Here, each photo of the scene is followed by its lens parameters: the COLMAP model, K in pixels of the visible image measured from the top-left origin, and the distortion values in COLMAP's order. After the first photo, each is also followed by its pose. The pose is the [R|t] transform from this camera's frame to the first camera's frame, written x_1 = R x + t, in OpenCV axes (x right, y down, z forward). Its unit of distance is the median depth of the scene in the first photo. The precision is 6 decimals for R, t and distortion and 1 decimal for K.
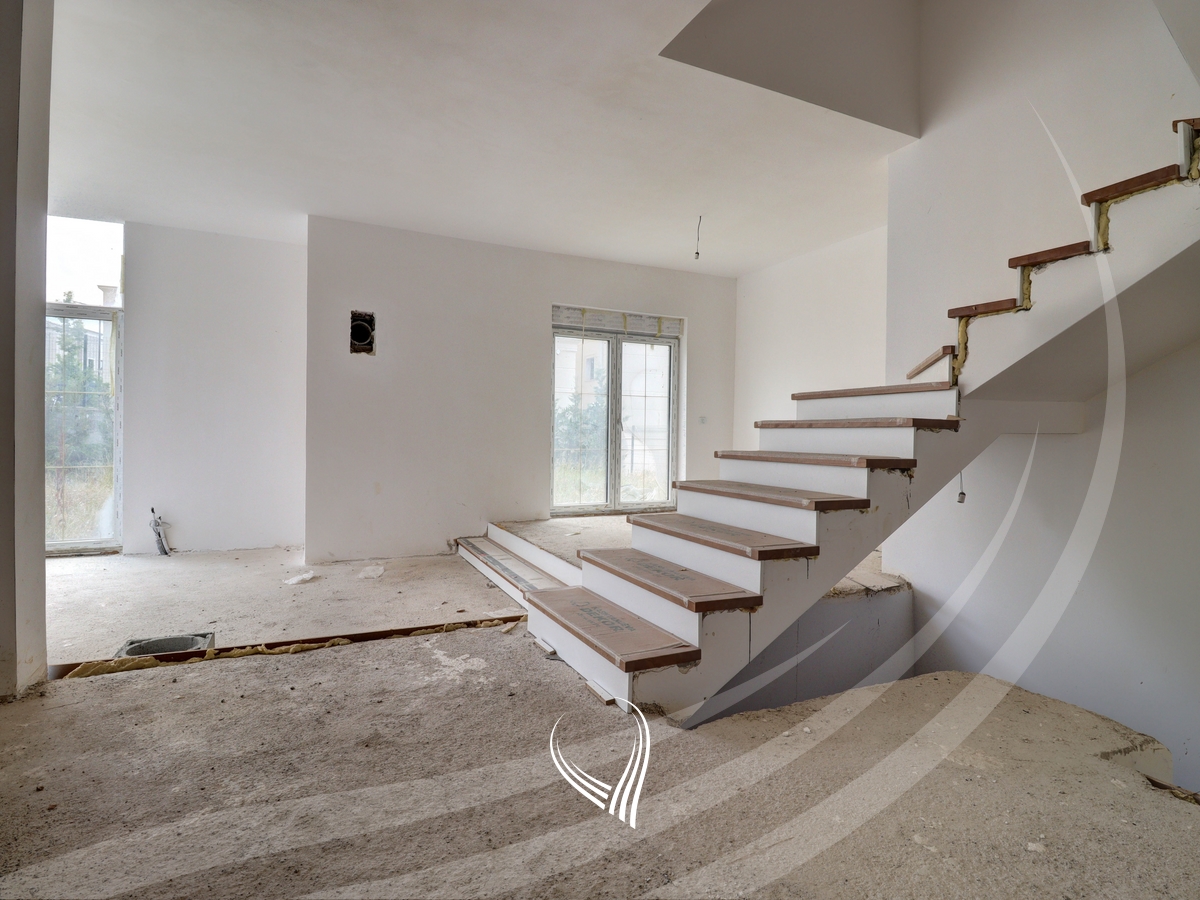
lens RADIAL K [[623.1, 0, 623.6], [0, 623.1, 439.6], [0, 0, 1]] dist [-0.017927, -0.002550]
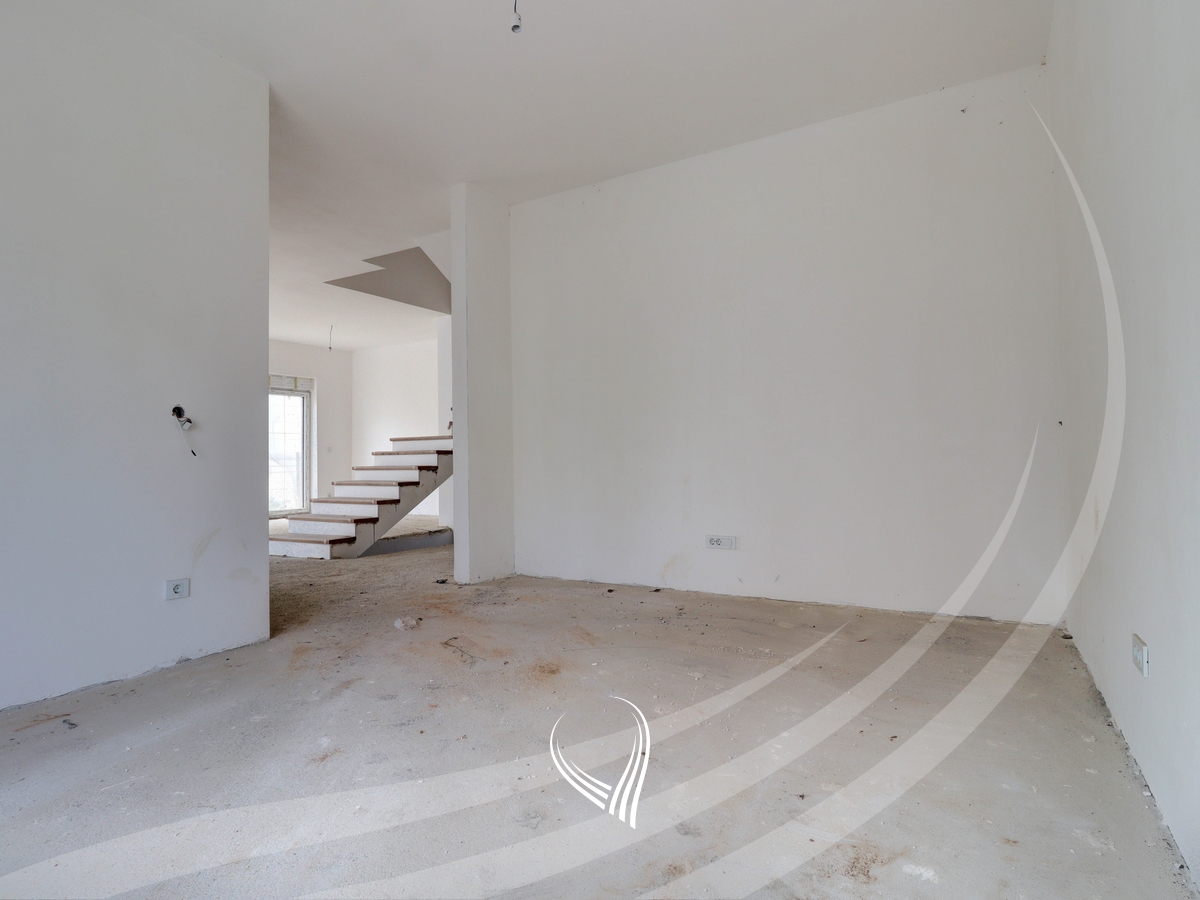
lens RADIAL K [[623.1, 0, 610.3], [0, 623.1, 443.5], [0, 0, 1]] dist [-0.017927, -0.002550]
pose [[0.830438, -0.010978, 0.557002, -0.298349], [0.029433, 0.999274, -0.024186, 0.016572], [-0.556332, 0.036479, 0.830159, -1.227555]]
